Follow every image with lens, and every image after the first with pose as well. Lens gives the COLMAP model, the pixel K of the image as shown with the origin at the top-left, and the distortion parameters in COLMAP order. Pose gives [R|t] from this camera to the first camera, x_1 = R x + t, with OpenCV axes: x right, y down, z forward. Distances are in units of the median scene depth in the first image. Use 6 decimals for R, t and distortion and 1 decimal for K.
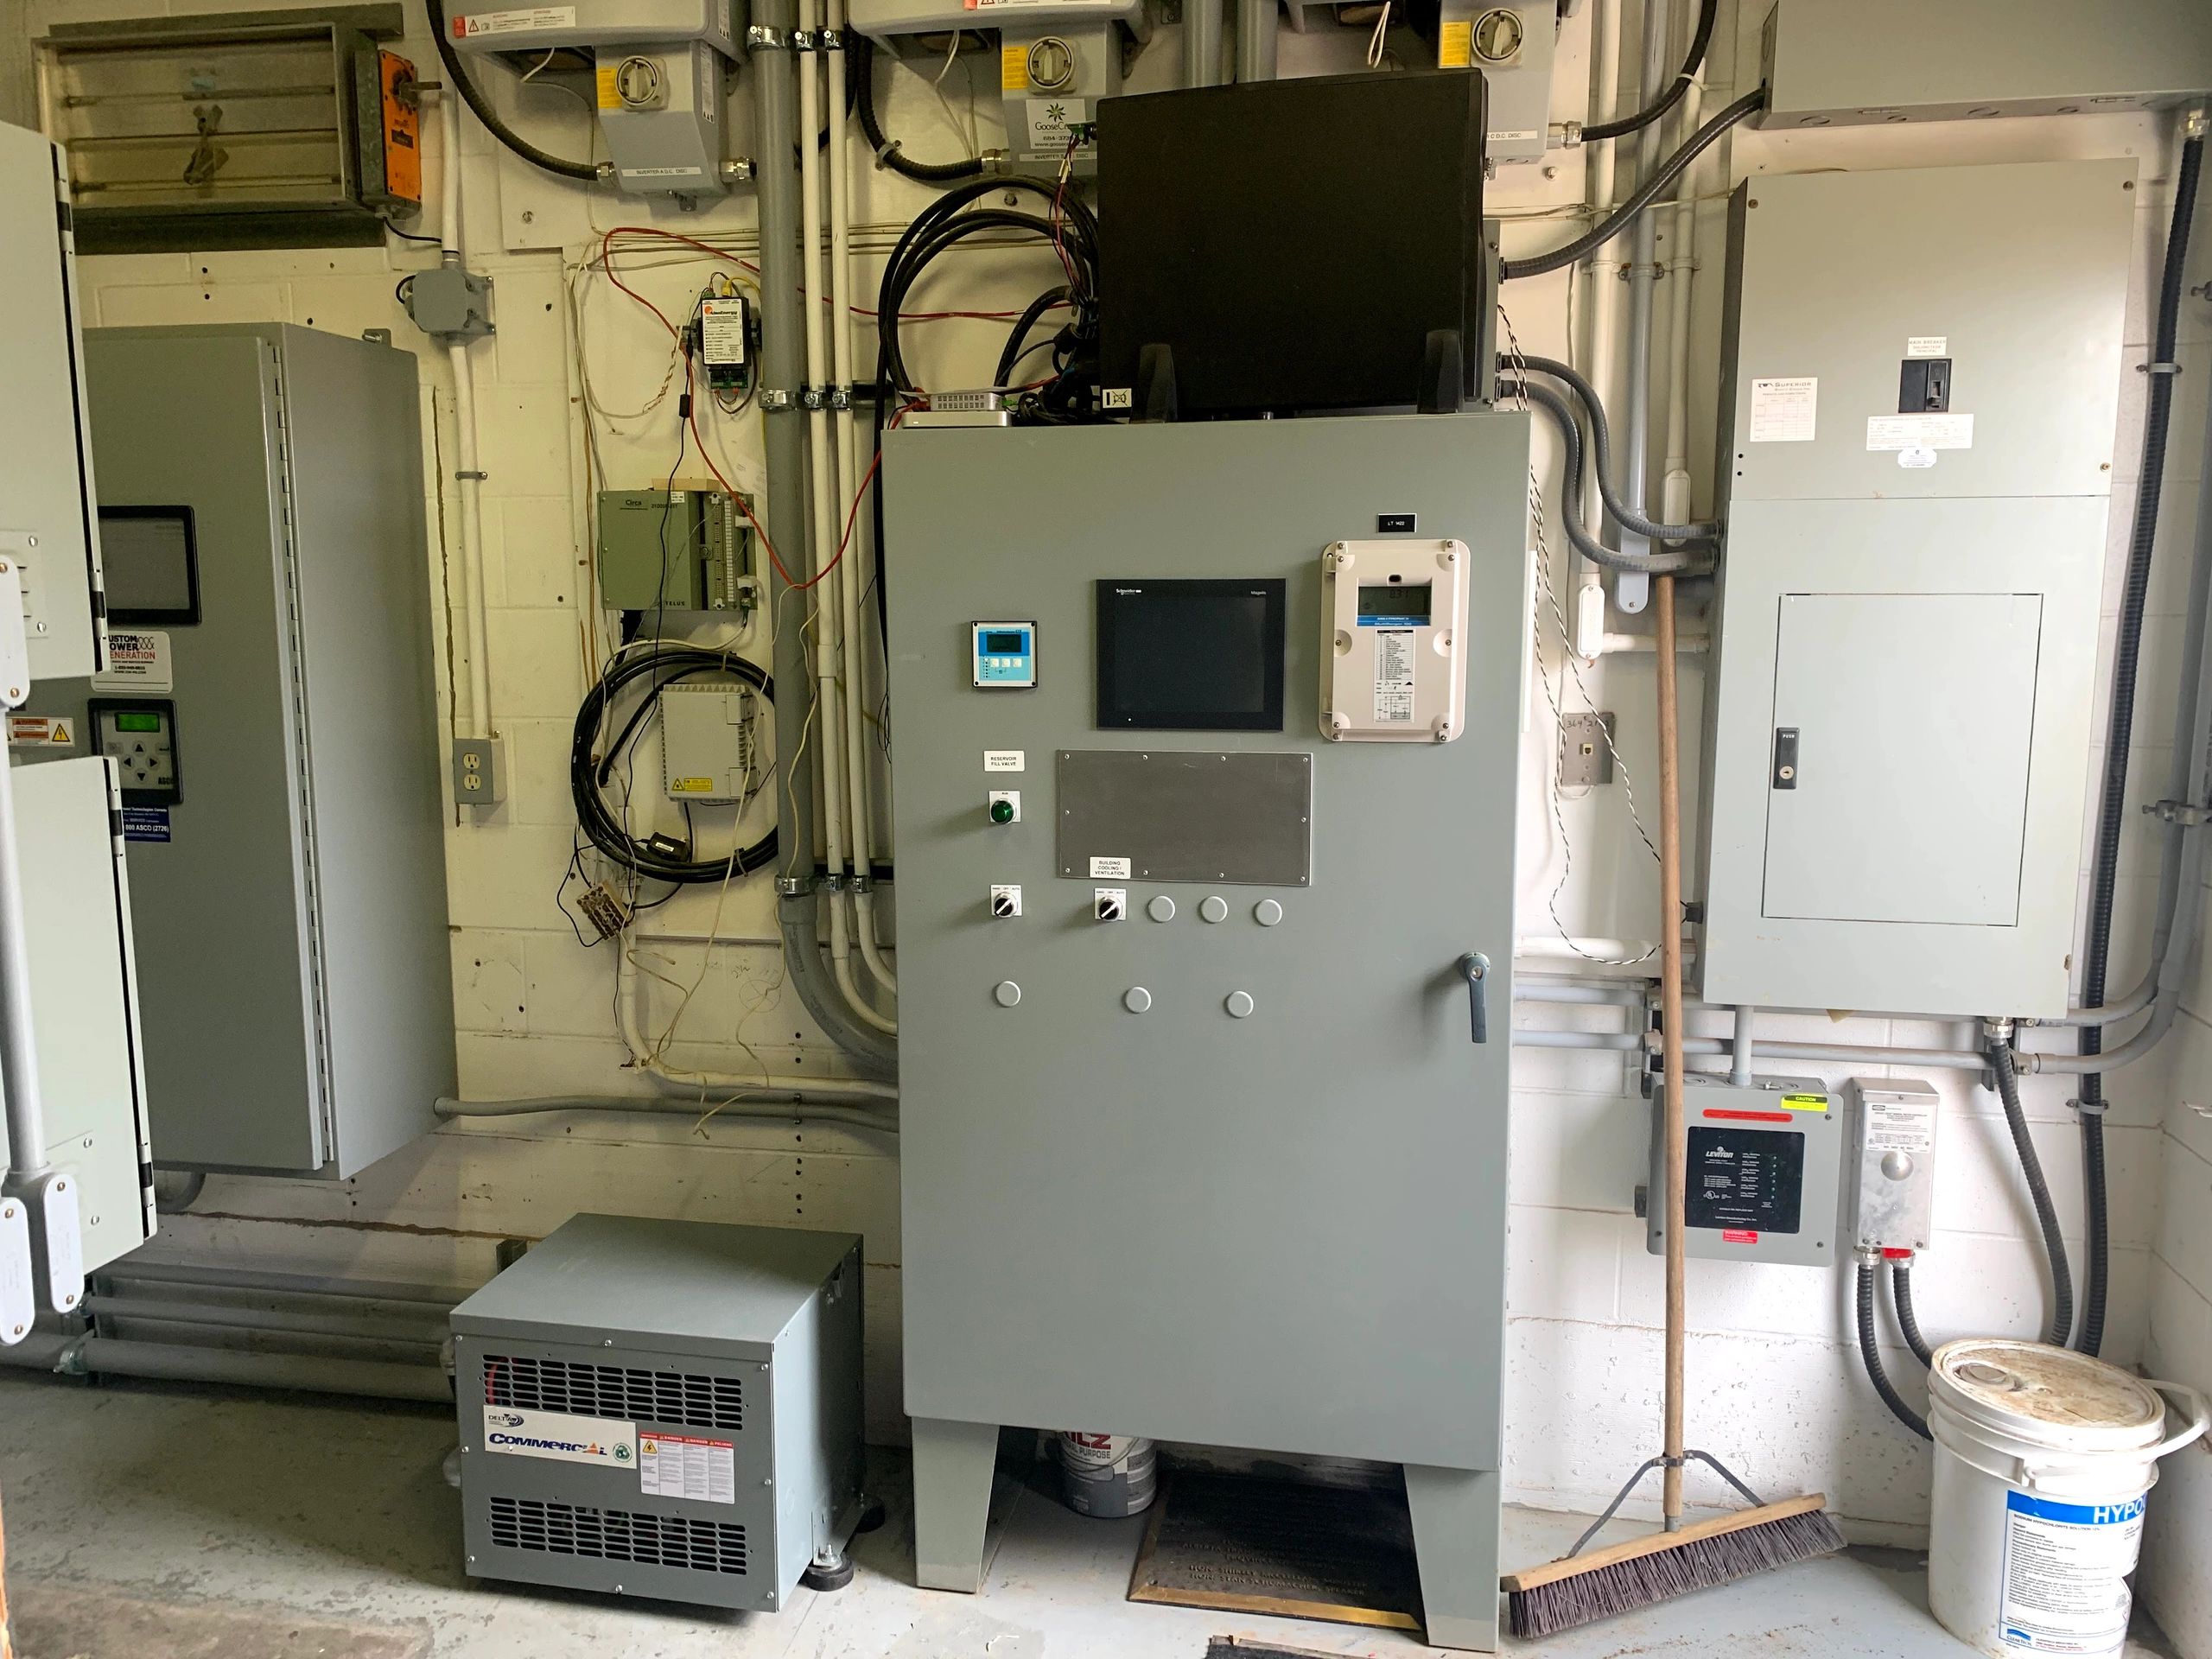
lens RADIAL K [[1688.2, 0, 1086.0], [0, 1688.2, 810.3], [0, 0, 1]] dist [0.040128, -0.035891]
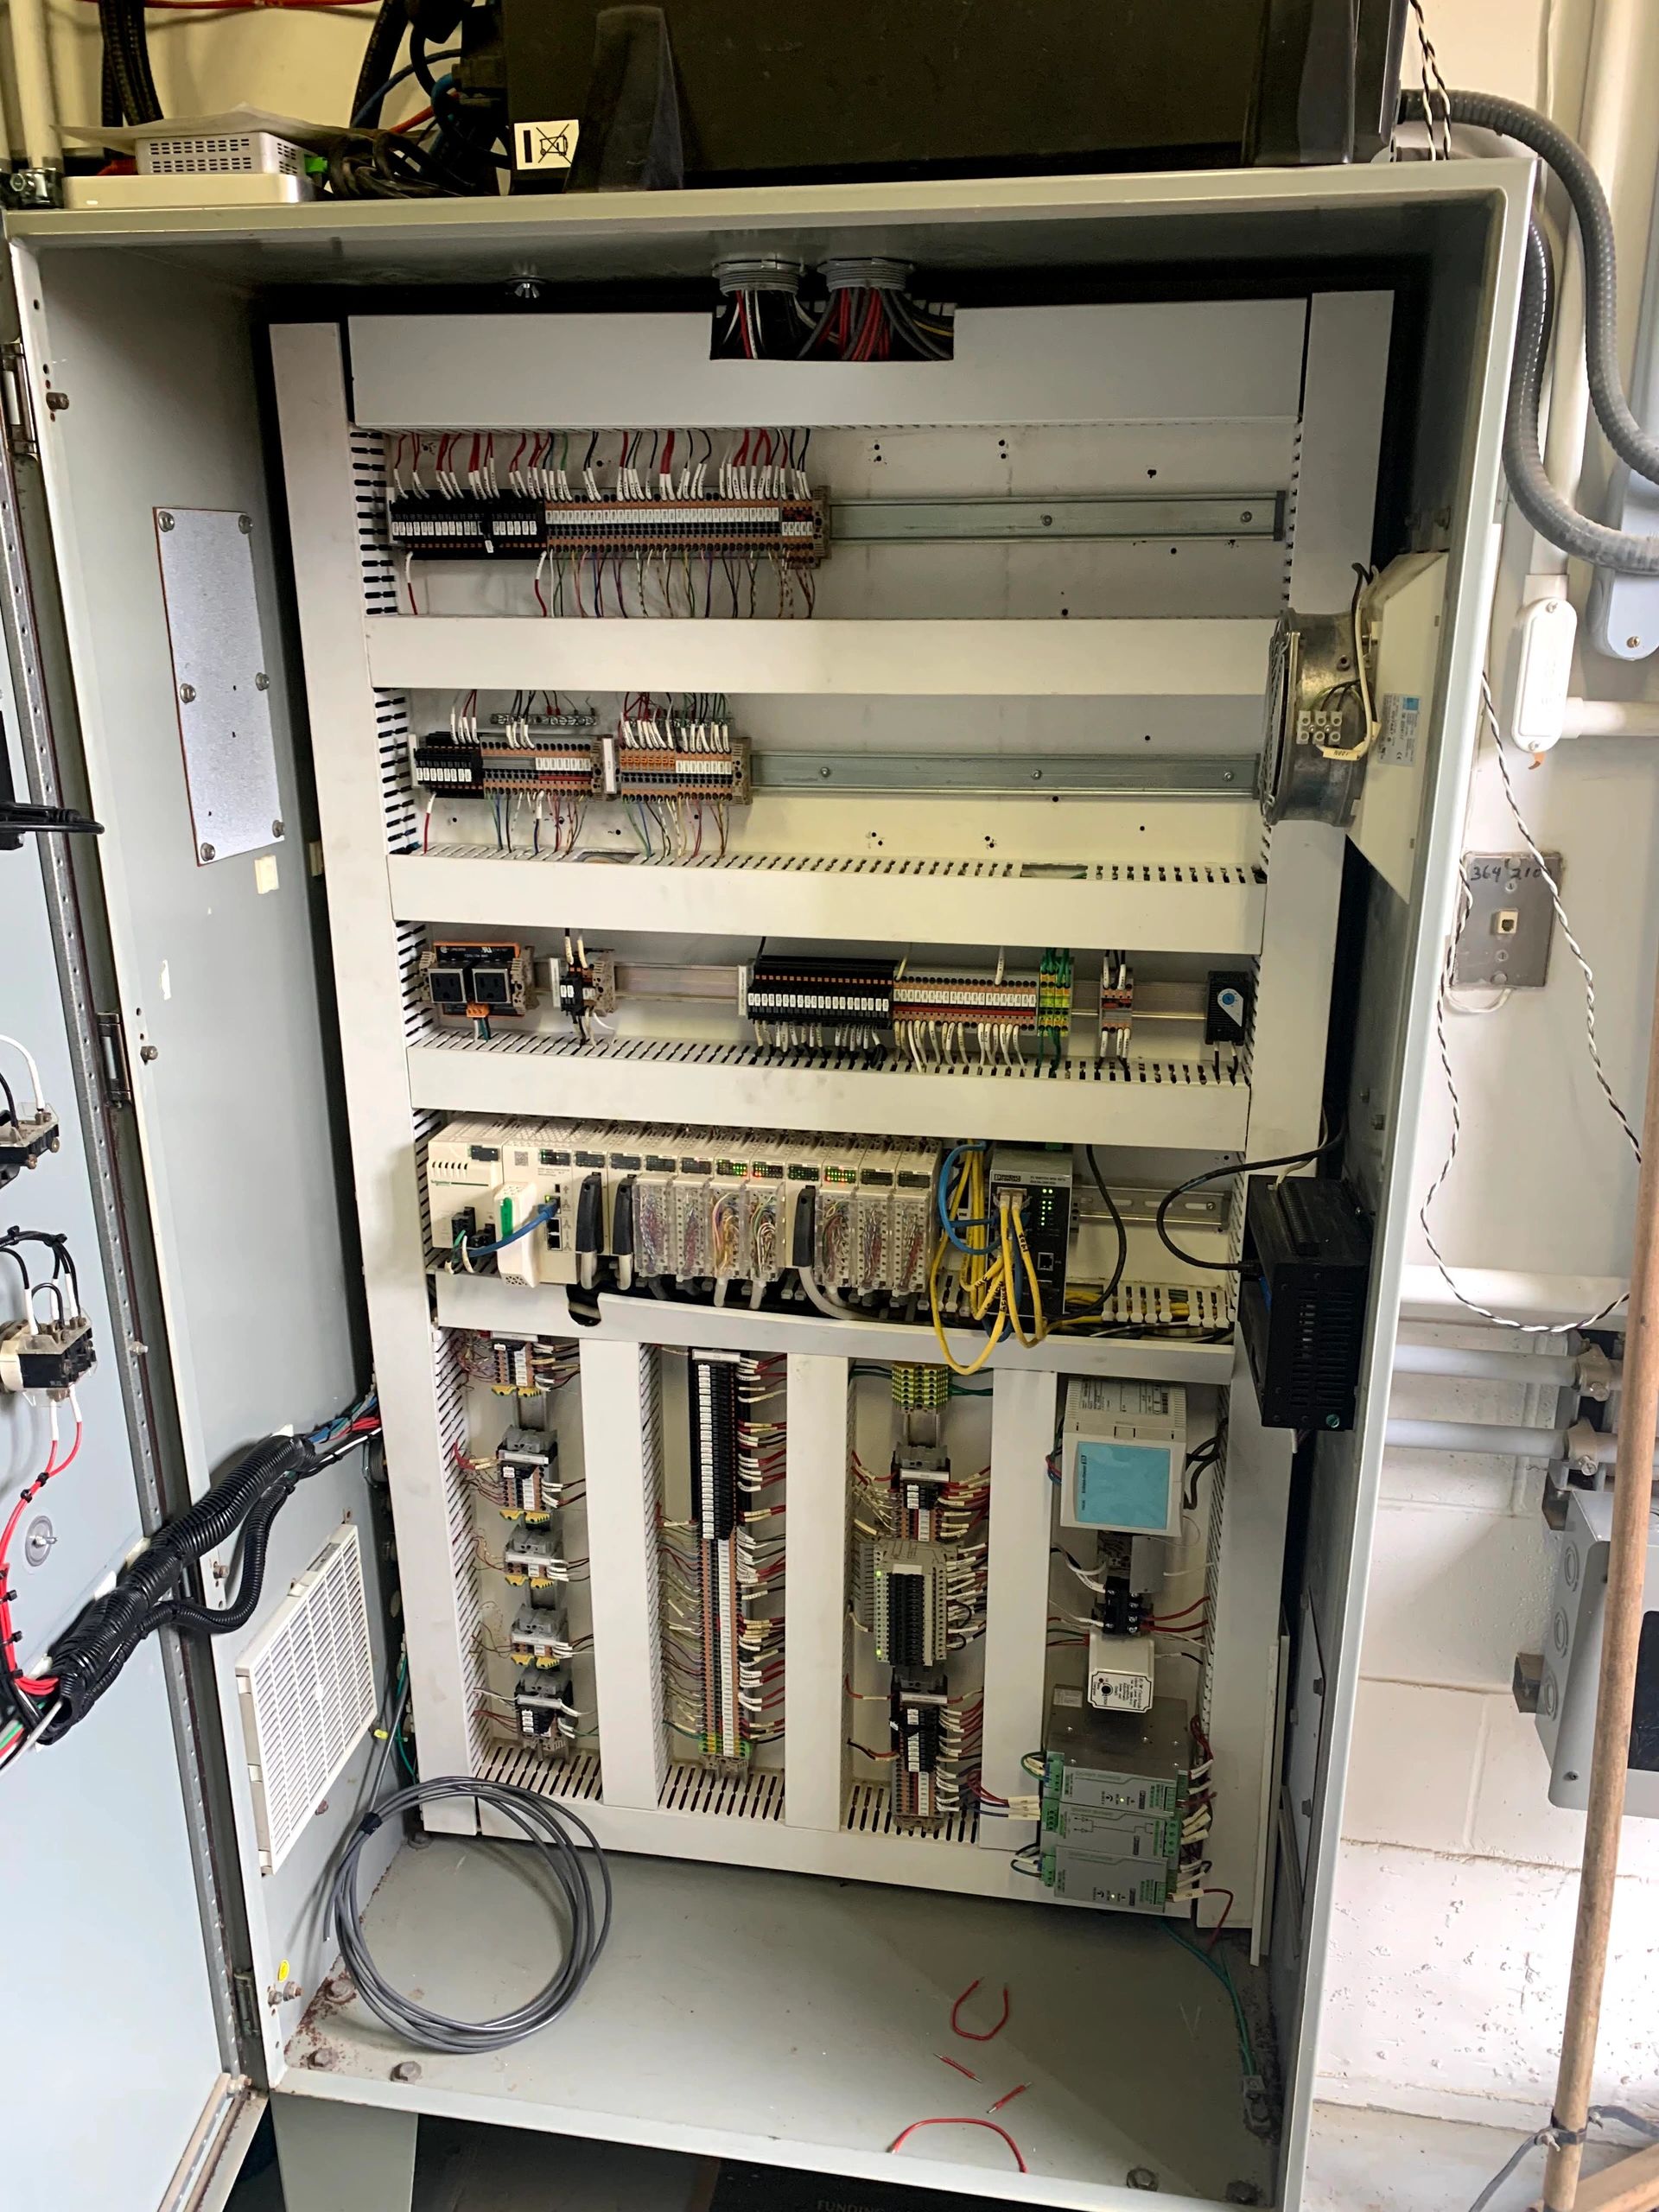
lens RADIAL K [[1688.2, 0, 850.6], [0, 1688.2, 1107.8], [0, 0, 1]] dist [0.040128, -0.035891]
pose [[0.999213, -0.002346, 0.039606, 0.073792], [-0.004472, 0.985230, 0.171180, -0.070661], [-0.039422, -0.171222, 0.984443, 0.493063]]
